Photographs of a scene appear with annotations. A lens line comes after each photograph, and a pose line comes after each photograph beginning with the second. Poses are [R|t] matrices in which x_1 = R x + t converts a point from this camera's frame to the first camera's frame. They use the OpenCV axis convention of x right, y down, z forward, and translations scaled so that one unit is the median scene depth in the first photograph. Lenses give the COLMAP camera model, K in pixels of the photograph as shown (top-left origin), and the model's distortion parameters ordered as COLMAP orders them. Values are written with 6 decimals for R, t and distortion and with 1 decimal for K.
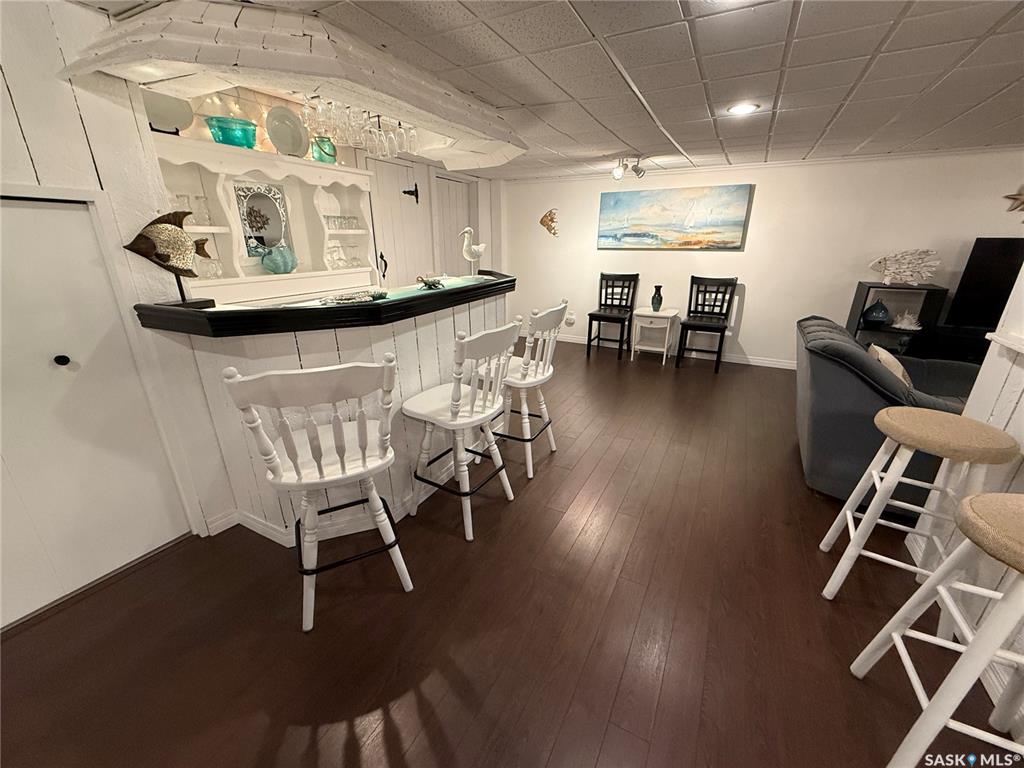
lens RADIAL K [[405.8, 0, 509.4], [0, 405.8, 385.6], [0, 0, 1]] dist [-0.001827, 0.000122]
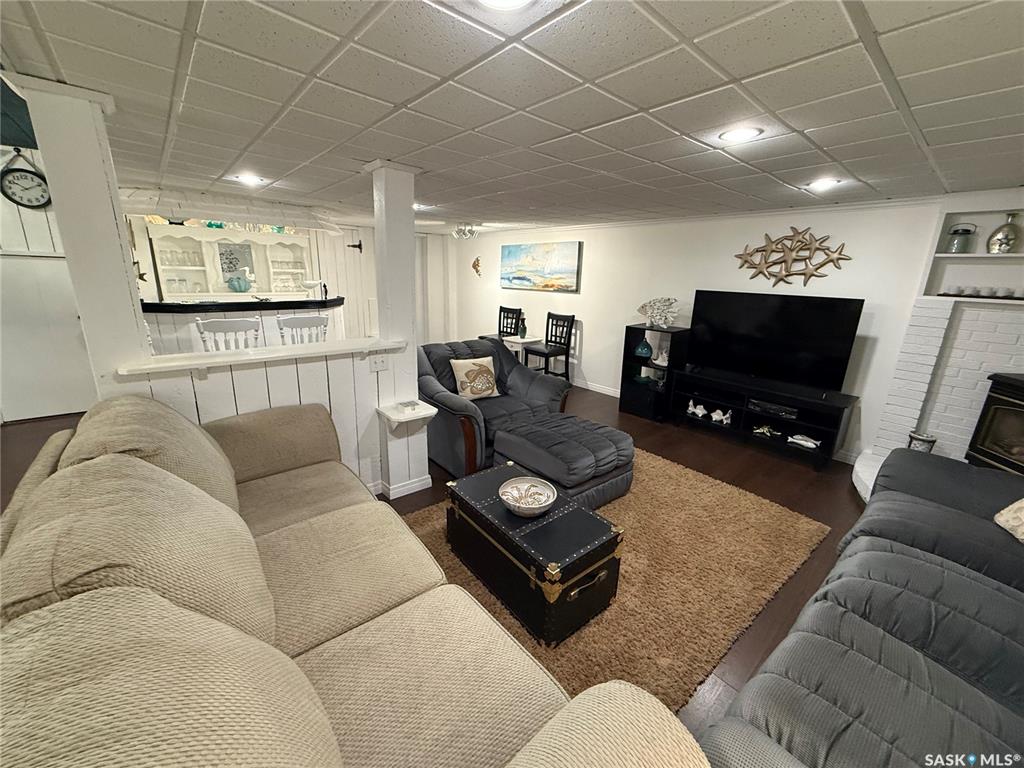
lens RADIAL K [[405.8, 0, 512.3], [0, 405.8, 386.4], [0, 0, 1]] dist [-0.001827, 0.000122]
pose [[0.938298, 0.119772, -0.324424, 0.788442], [-0.145349, 0.987812, -0.055695, 0.038868], [0.313799, 0.099413, 0.944271, -0.180613]]
